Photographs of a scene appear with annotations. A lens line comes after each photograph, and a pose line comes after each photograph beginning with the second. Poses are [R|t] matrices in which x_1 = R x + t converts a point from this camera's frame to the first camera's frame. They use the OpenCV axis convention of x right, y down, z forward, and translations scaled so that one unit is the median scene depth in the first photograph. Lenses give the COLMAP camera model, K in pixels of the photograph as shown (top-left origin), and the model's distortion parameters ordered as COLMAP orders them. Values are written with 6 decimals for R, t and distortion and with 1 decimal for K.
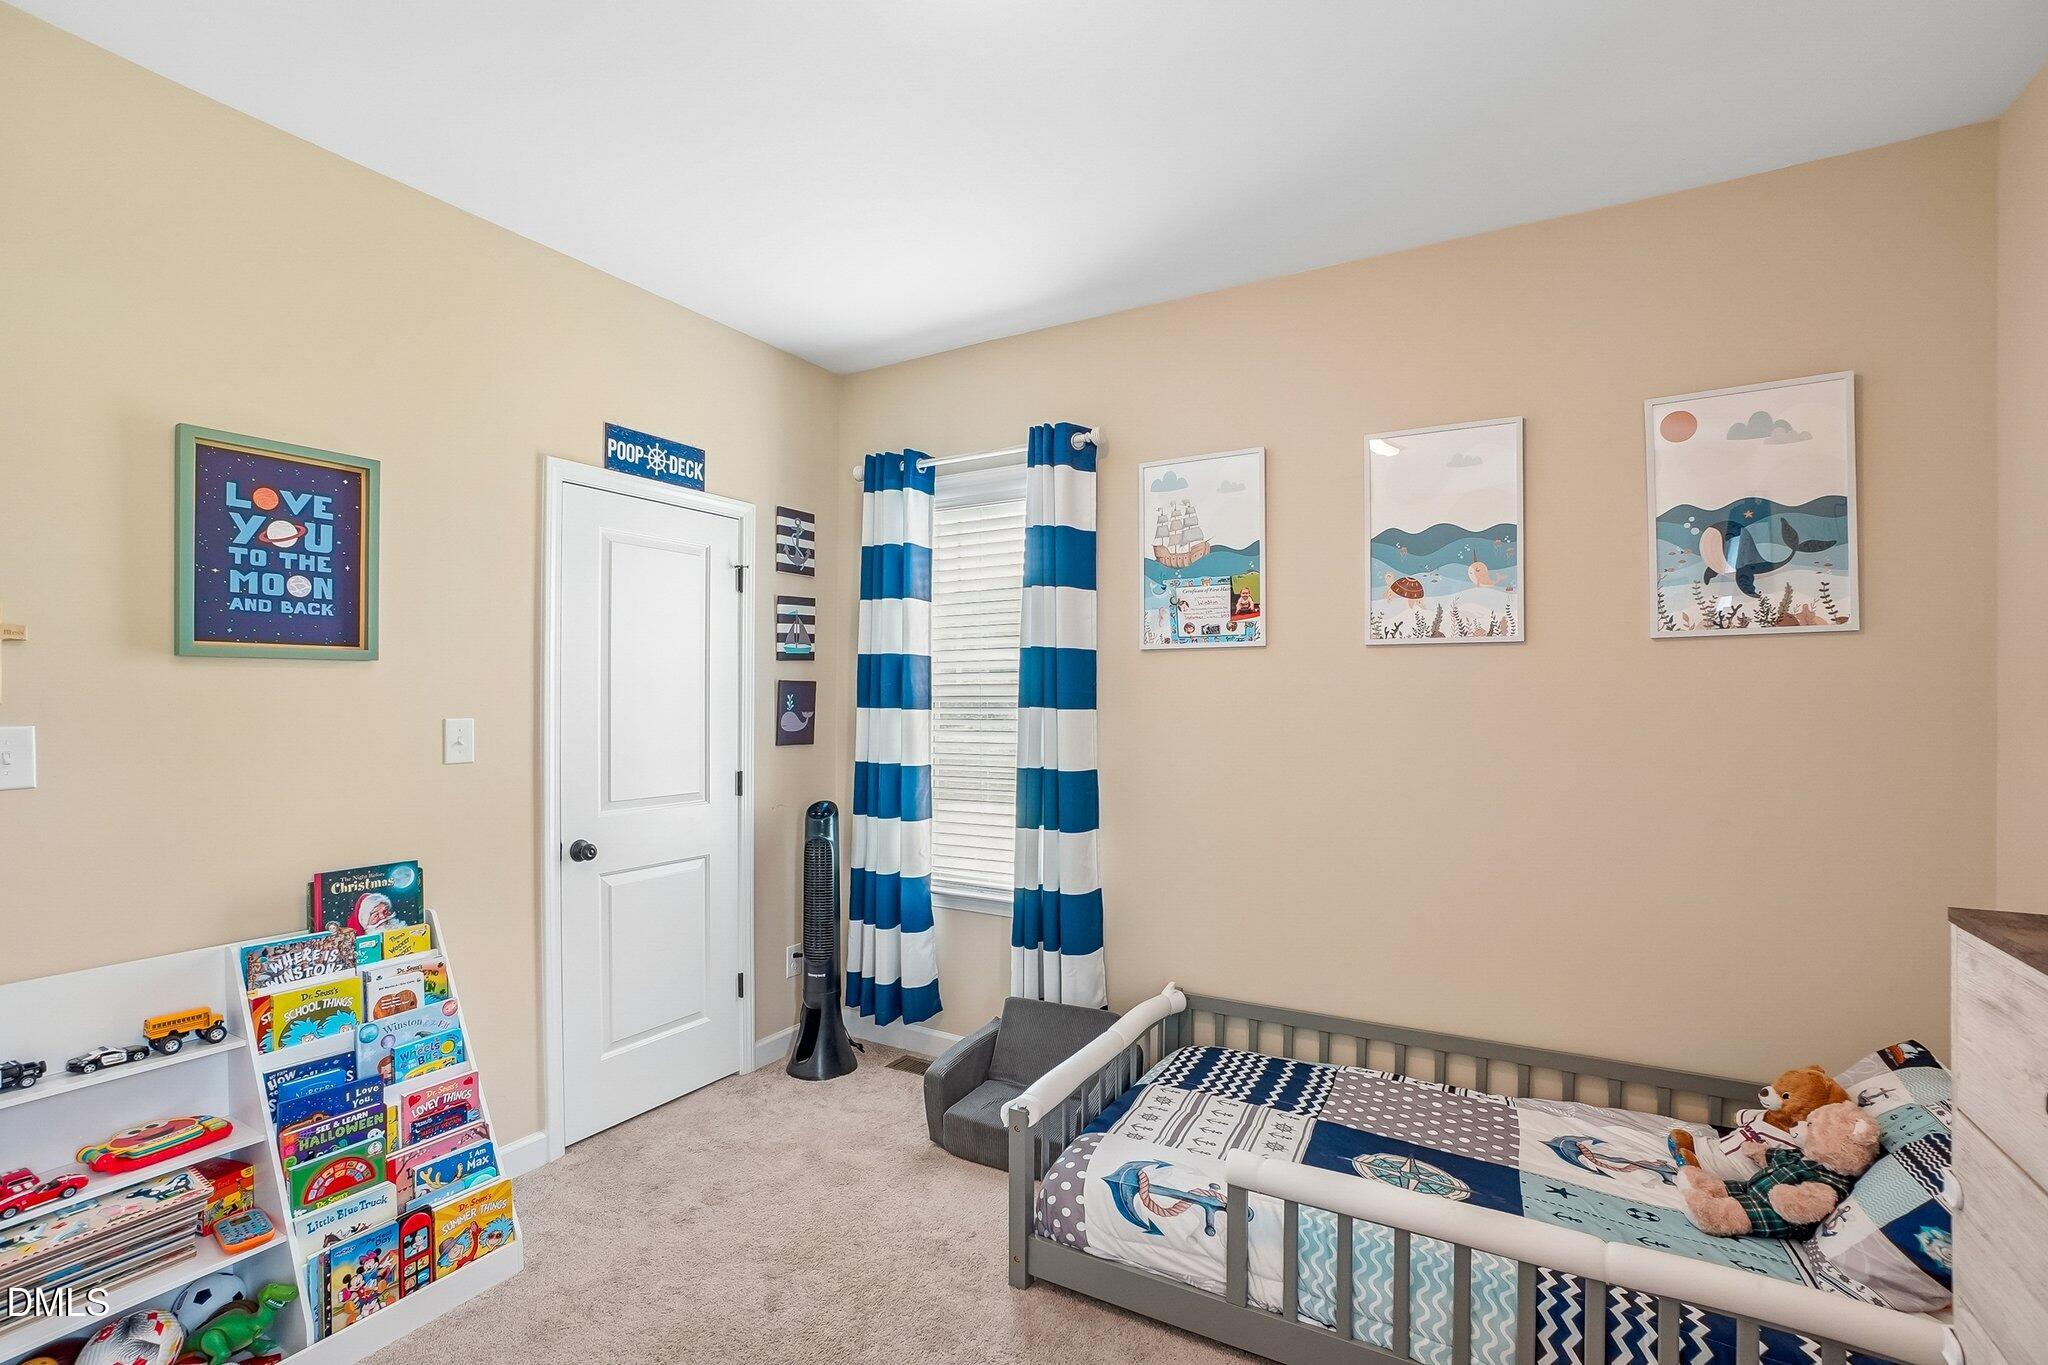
lens RADIAL K [[917.8, 0, 997.7], [0, 917.8, 707.9], [0, 0, 1]] dist [-0.043969, 0.014258]
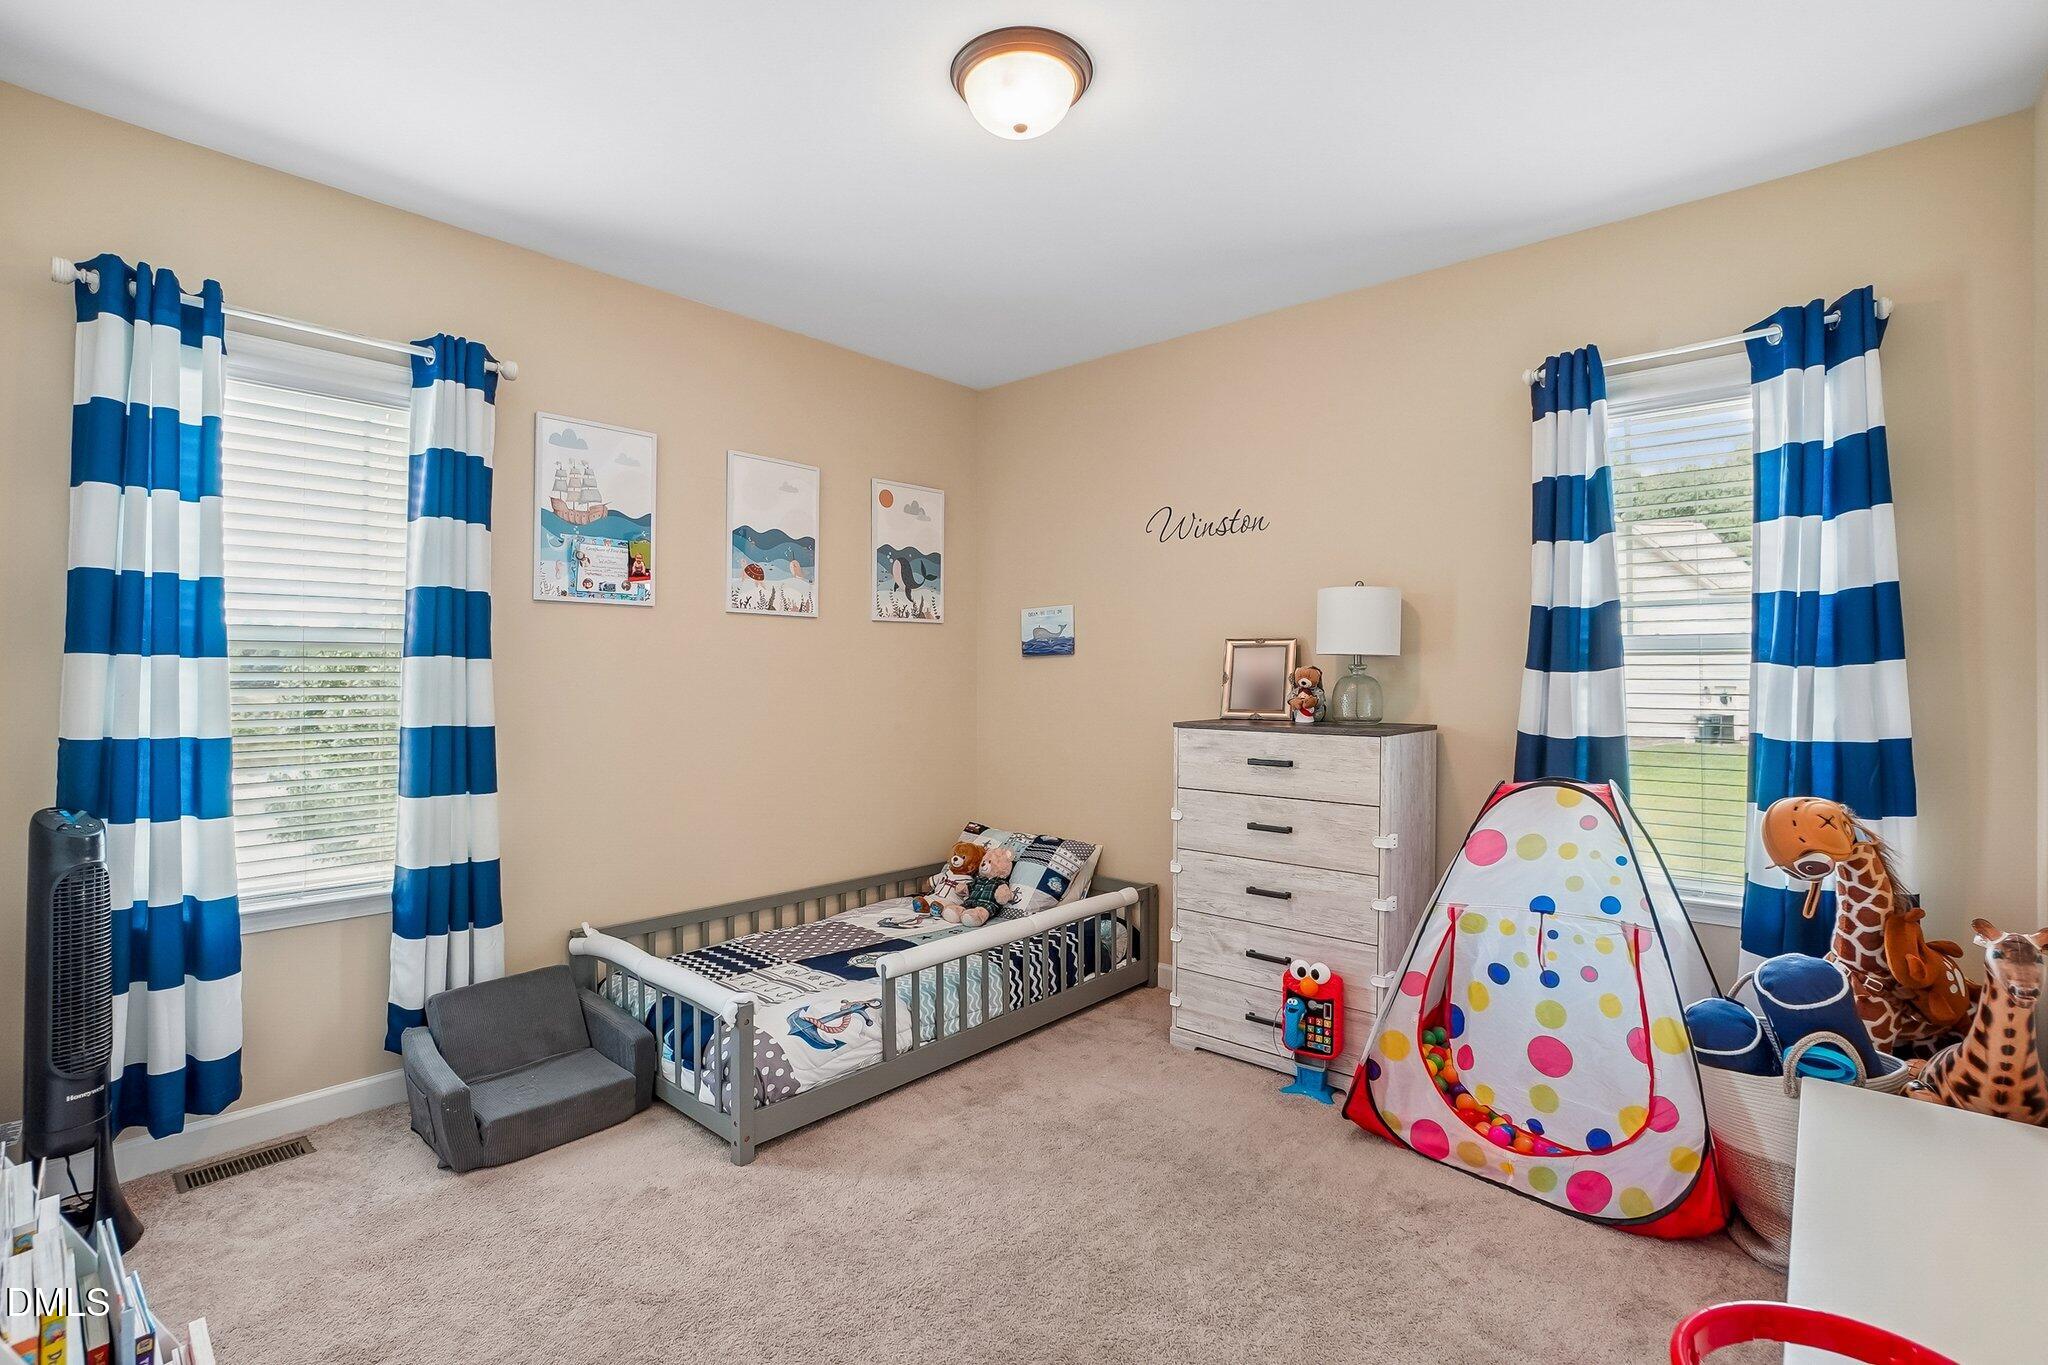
lens RADIAL K [[917.8, 0, 1027.5], [0, 917.8, 672.0], [0, 0, 1]] dist [-0.043969, 0.014258]
pose [[0.203082, 0.002158, 0.979159, -0.798556], [0.006635, 0.999972, -0.003580, 0.024367], [-0.979139, 0.007224, 0.203062, 0.330510]]
